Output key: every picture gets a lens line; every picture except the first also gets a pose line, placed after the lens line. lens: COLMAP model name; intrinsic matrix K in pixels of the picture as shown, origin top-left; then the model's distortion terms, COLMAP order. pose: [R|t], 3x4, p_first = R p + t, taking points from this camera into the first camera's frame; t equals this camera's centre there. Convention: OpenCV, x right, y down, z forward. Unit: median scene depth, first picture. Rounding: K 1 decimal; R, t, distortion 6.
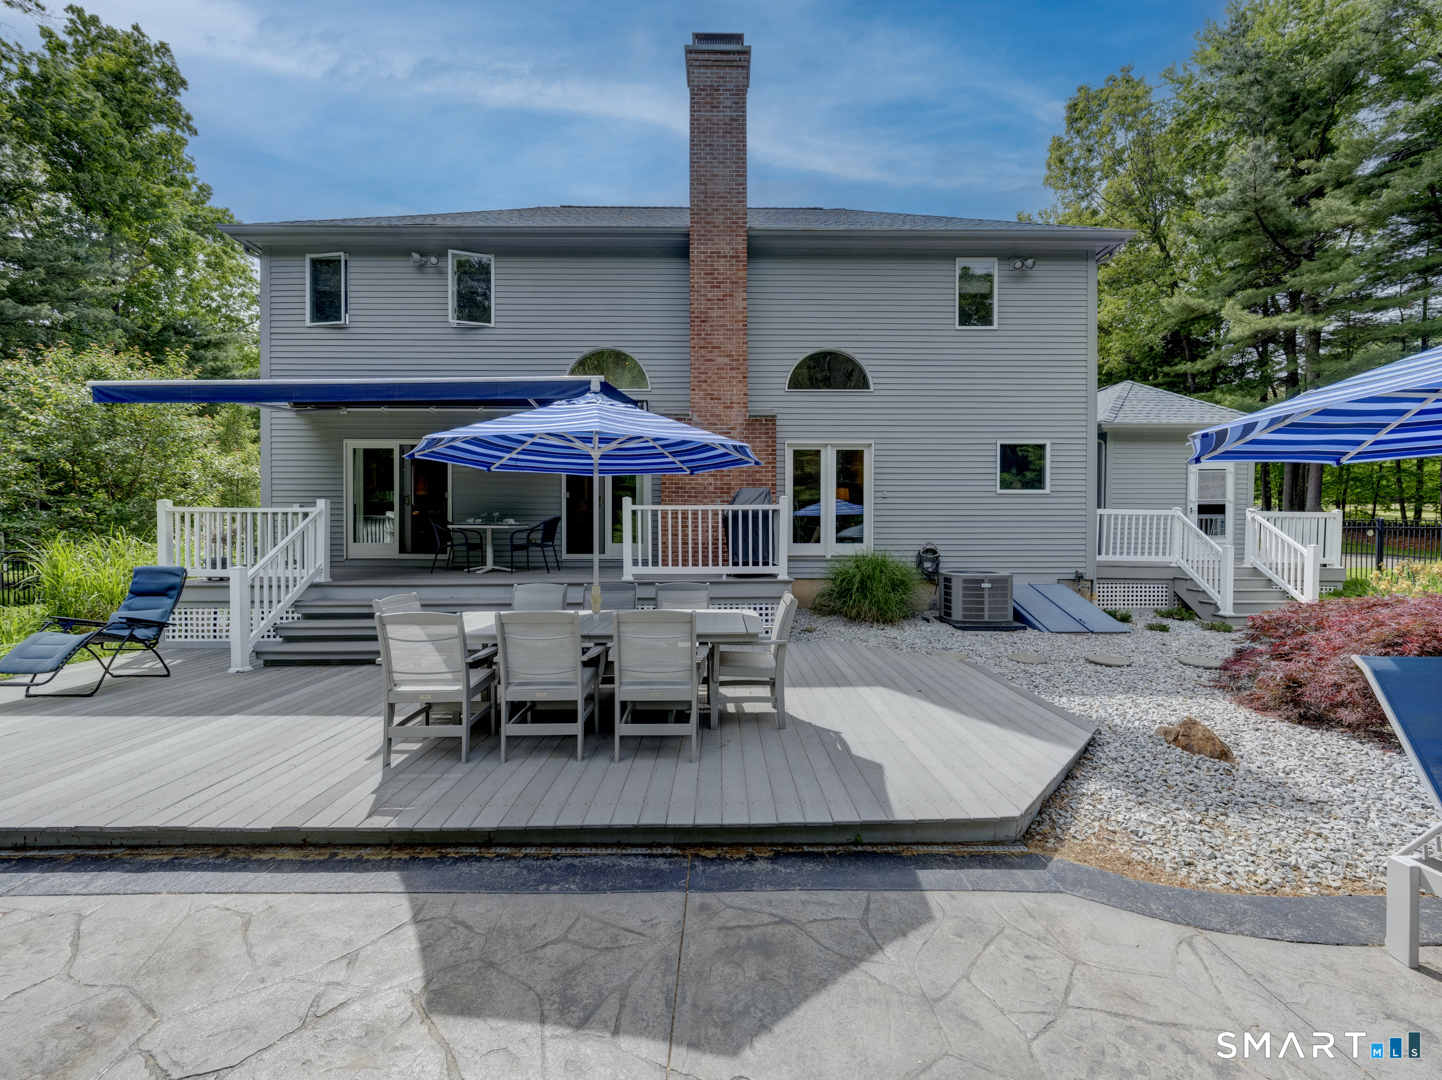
lens RADIAL K [[540.5, 0, 721.0], [0, 540.5, 540.0], [0, 0, 1]] dist [-0.005862, -0.000200]
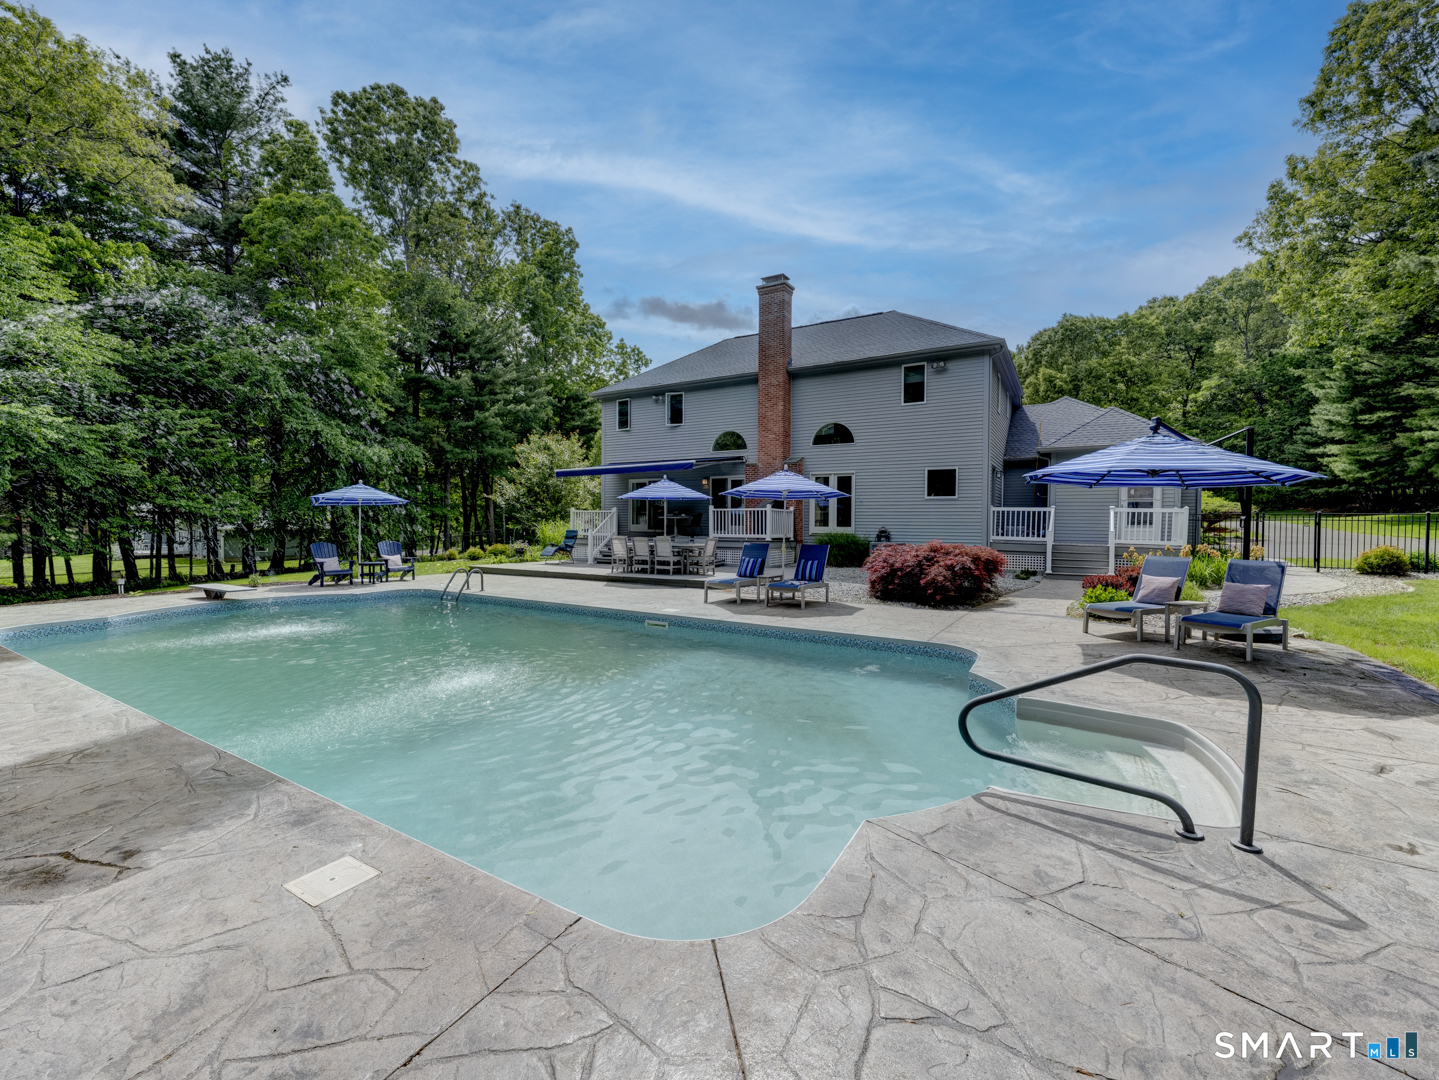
lens RADIAL K [[567.7, 0, 719.5], [0, 567.7, 540.0], [0, 0, 1]] dist [0.000613, 0.000027]
pose [[0.860230, 0.023355, -0.509371, 0.863940], [-0.016937, 0.999708, 0.017234, 0.023618], [0.509624, -0.006198, 0.860375, -0.879987]]
